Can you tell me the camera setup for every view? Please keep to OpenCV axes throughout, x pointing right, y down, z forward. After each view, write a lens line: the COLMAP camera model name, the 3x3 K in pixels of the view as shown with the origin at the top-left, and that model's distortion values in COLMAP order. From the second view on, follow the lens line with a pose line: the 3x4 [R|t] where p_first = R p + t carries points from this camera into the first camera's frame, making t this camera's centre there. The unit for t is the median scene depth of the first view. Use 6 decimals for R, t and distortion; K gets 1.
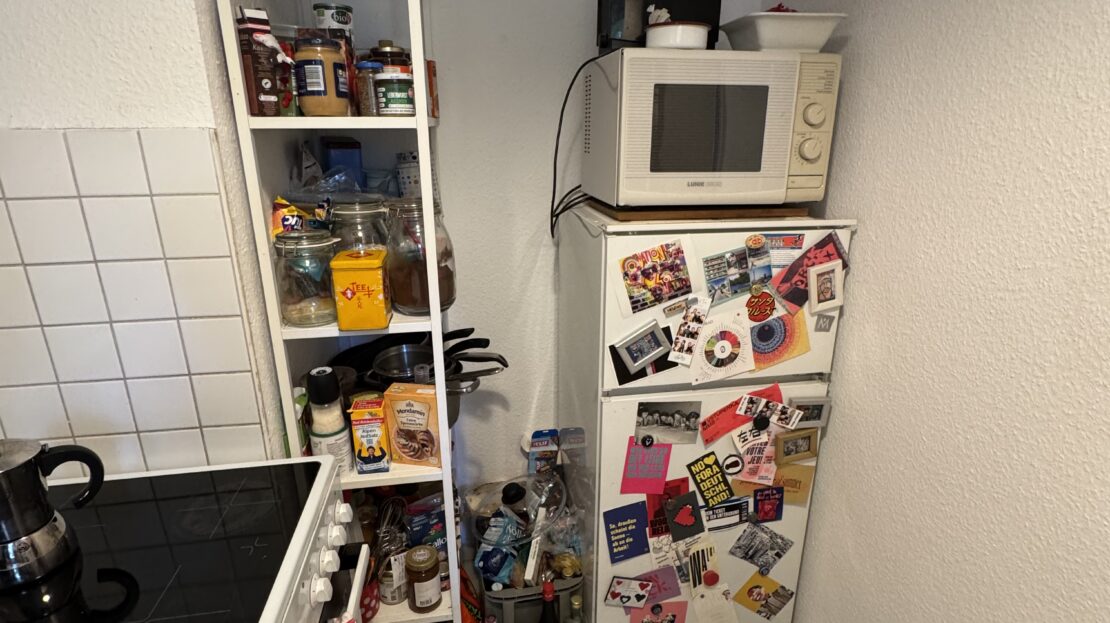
lens RADIAL K [[577.1, 0, 555.0], [0, 577.1, 311.5], [0, 0, 1]] dist [-0.002155, -0.001065]
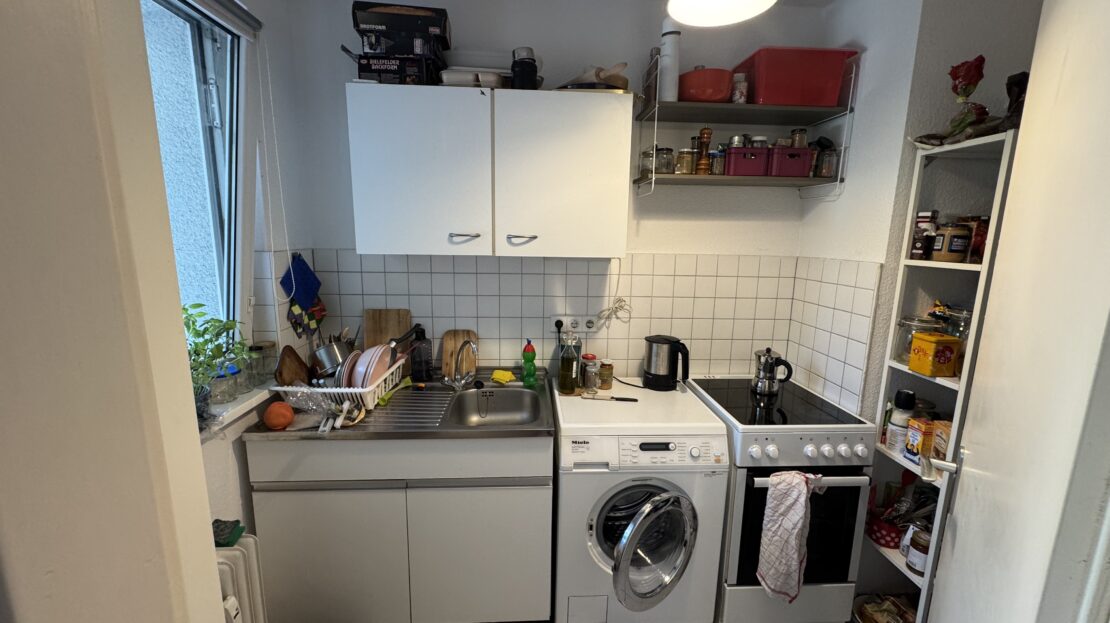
lens RADIAL K [[443.0, 0, 555.0], [0, 443.0, 311.5], [0, 0, 1]] dist [0.002317, 0.000102]
pose [[-0.107224, 0.171606, -0.979313, 1.108544], [-0.319540, 0.926786, 0.197388, -0.057622], [0.941487, 0.334095, -0.044538, -0.082812]]
